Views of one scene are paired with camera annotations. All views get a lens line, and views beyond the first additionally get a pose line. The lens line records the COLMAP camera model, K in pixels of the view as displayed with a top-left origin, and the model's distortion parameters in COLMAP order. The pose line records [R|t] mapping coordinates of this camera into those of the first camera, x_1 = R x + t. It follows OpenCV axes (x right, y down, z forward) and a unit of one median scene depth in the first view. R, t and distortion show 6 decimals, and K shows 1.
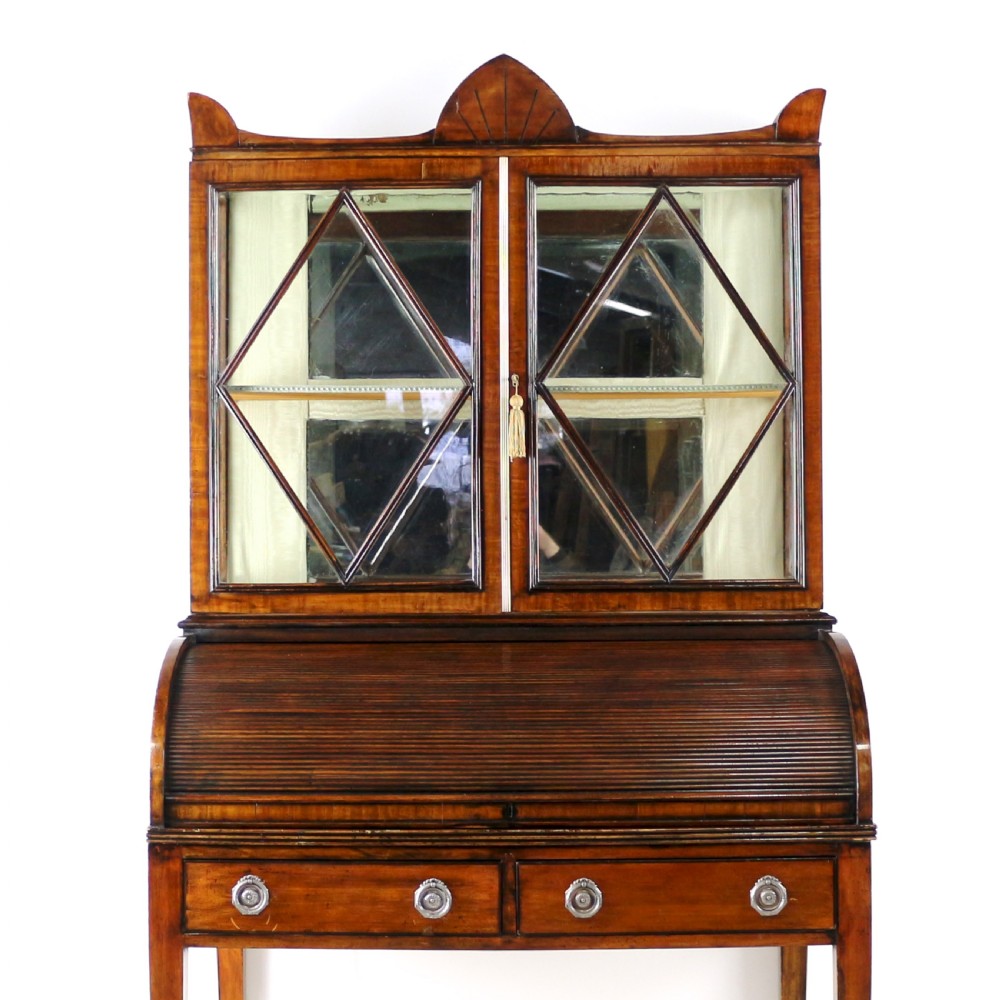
lens RADIAL K [[2295.9, 0, 467.4], [0, 2295.9, 575.4], [0, 0, 1]] dist [-0.149349, 0.000000]
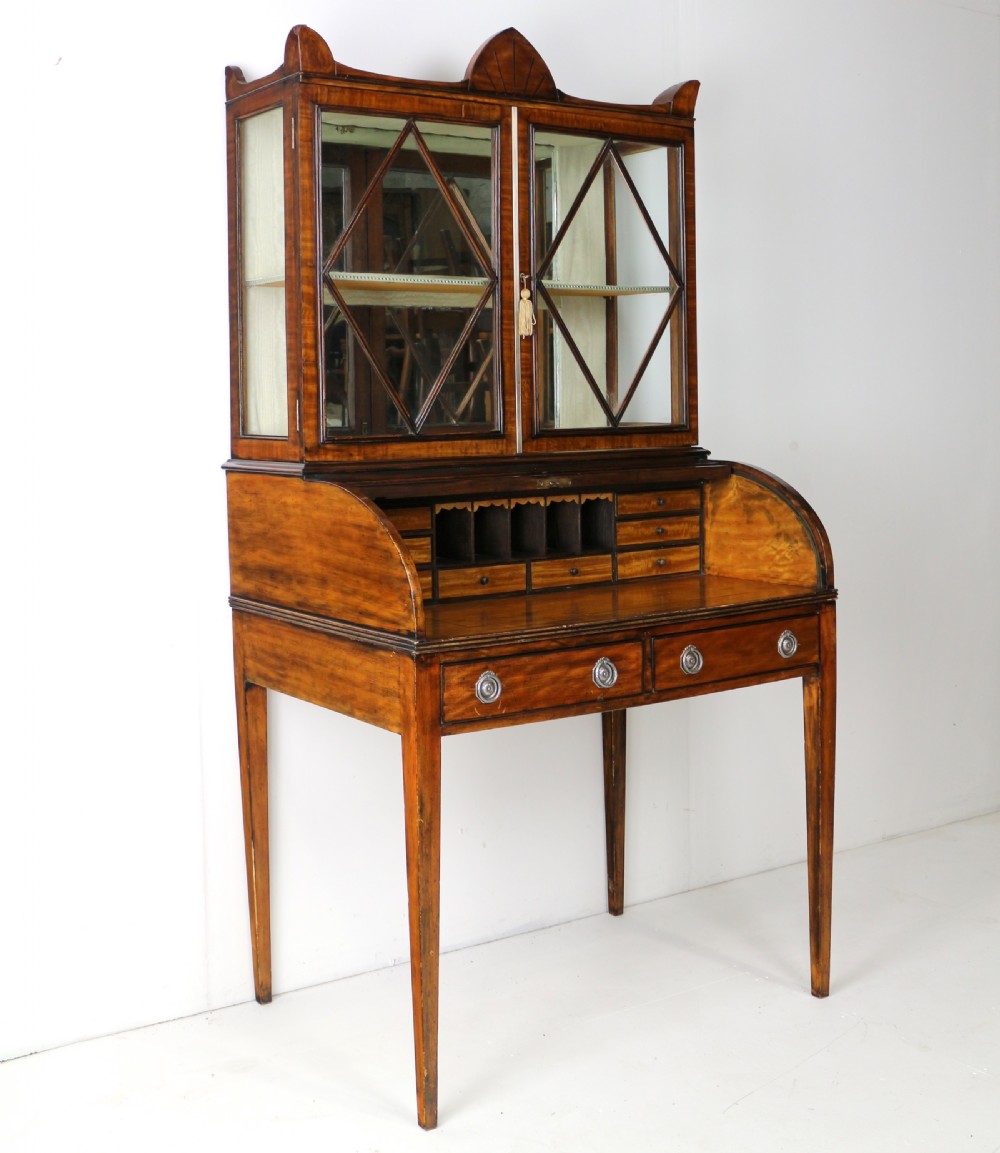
lens RADIAL K [[1505.5, 0, 486.0], [0, 1505.5, 474.5], [0, 0, 1]] dist [-0.094602, 0.000000]
pose [[0.817637, -0.037792, 0.574492, -0.500038], [0.019412, 0.999086, 0.038095, -0.005223], [-0.575407, -0.019996, 0.817623, 0.303209]]
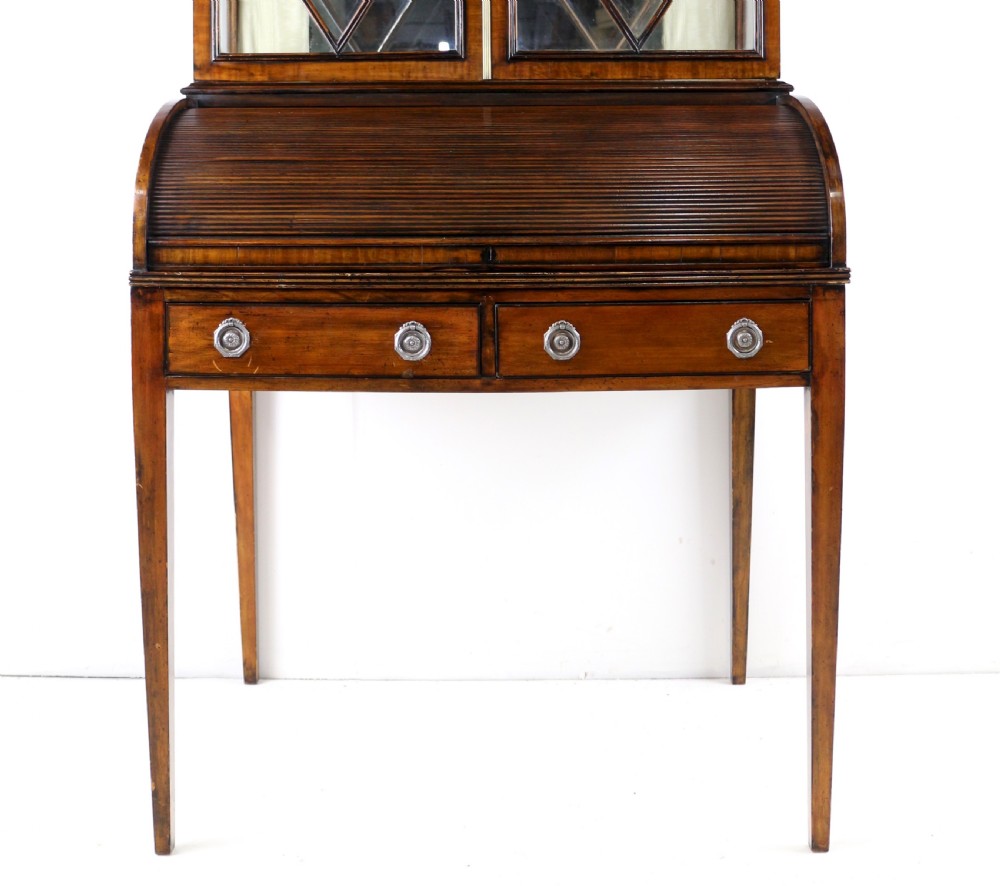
lens RADIAL K [[1417.0, 0, 503.7], [0, 1417.0, 199.8], [0, 0, 1]] dist [-0.131453, 0.000000]
pose [[0.999707, 0.001013, 0.024187, 0.008881], [-0.001450, 0.999836, 0.018073, 0.060618], [-0.024165, -0.018103, 0.999544, 0.338124]]
